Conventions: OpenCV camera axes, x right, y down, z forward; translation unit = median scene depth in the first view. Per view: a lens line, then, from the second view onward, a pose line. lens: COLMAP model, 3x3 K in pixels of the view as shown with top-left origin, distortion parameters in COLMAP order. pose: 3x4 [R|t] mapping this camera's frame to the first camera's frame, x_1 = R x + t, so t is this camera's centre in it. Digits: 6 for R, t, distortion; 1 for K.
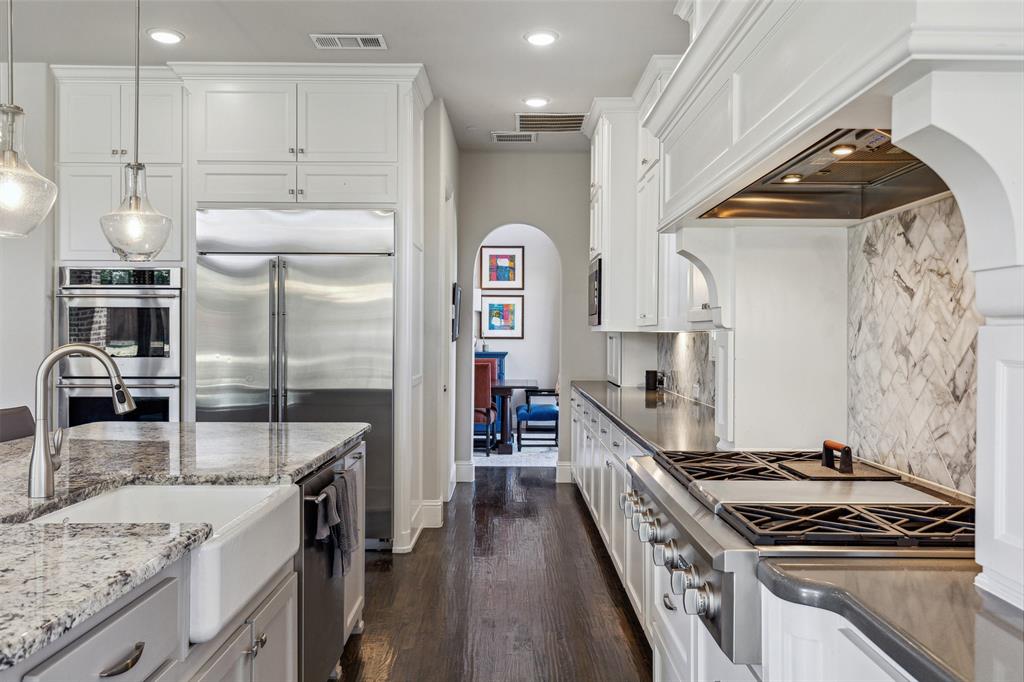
lens RADIAL K [[821.4, 0, 512.0], [0, 821.4, 341.0], [0, 0, 1]] dist [0.001270, -0.001371]
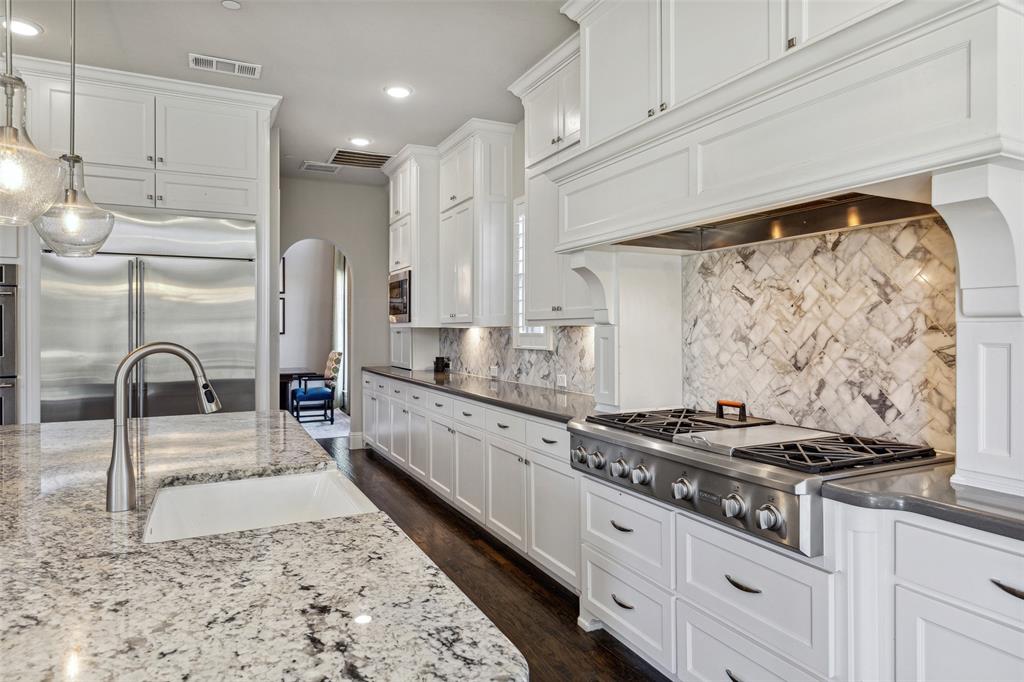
lens RADIAL K [[619.3, 0, 512.3], [0, 619.3, 331.2], [0, 0, 1]] dist [0.003443, 0.001737]
pose [[0.897824, -0.007913, 0.440283, -0.382284], [0.010132, 0.999945, -0.002691, -0.003142], [-0.440238, 0.006877, 0.897855, 0.144057]]
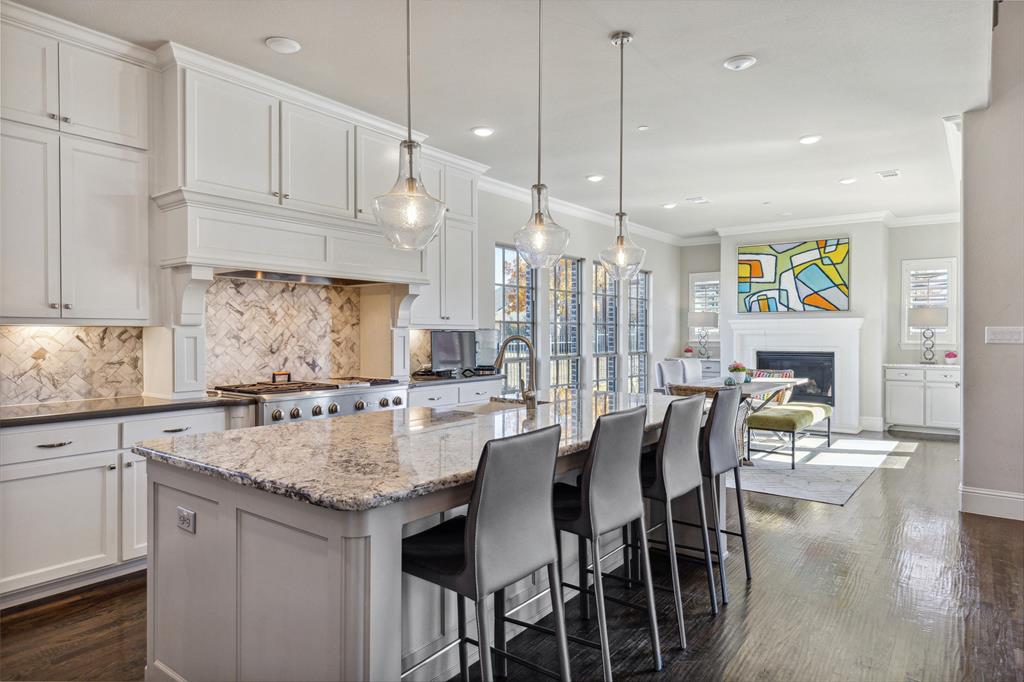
lens RADIAL K [[608.0, 0, 516.1], [0, 608.0, 338.0], [0, 0, 1]] dist [0.003051, 0.001209]
pose [[-0.795371, -0.010756, 0.606028, -1.153931], [-0.000939, 0.999863, 0.016513, -0.014036], [-0.606122, 0.012565, -0.795272, 1.767092]]
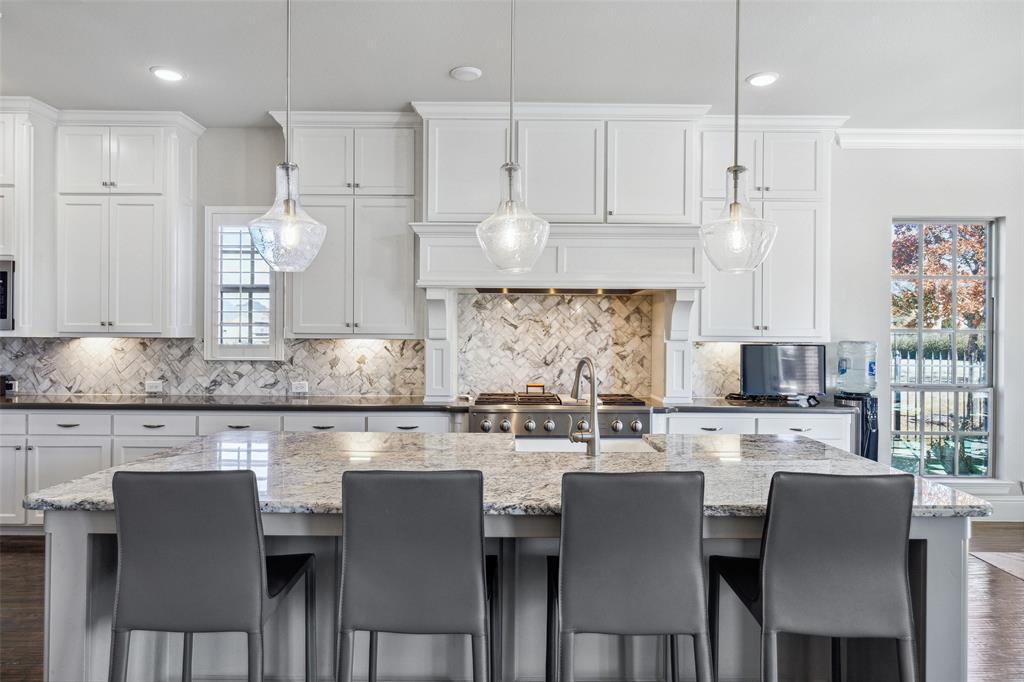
lens RADIAL K [[628.8, 0, 512.0], [0, 628.8, 341.0], [0, 0, 1]] dist [0.003596, 0.000688]
pose [[-0.003003, -0.015946, 0.999868, -1.386189], [0.000662, 0.999873, 0.015948, -0.040606], [-0.999995, 0.000709, -0.002992, 0.920748]]
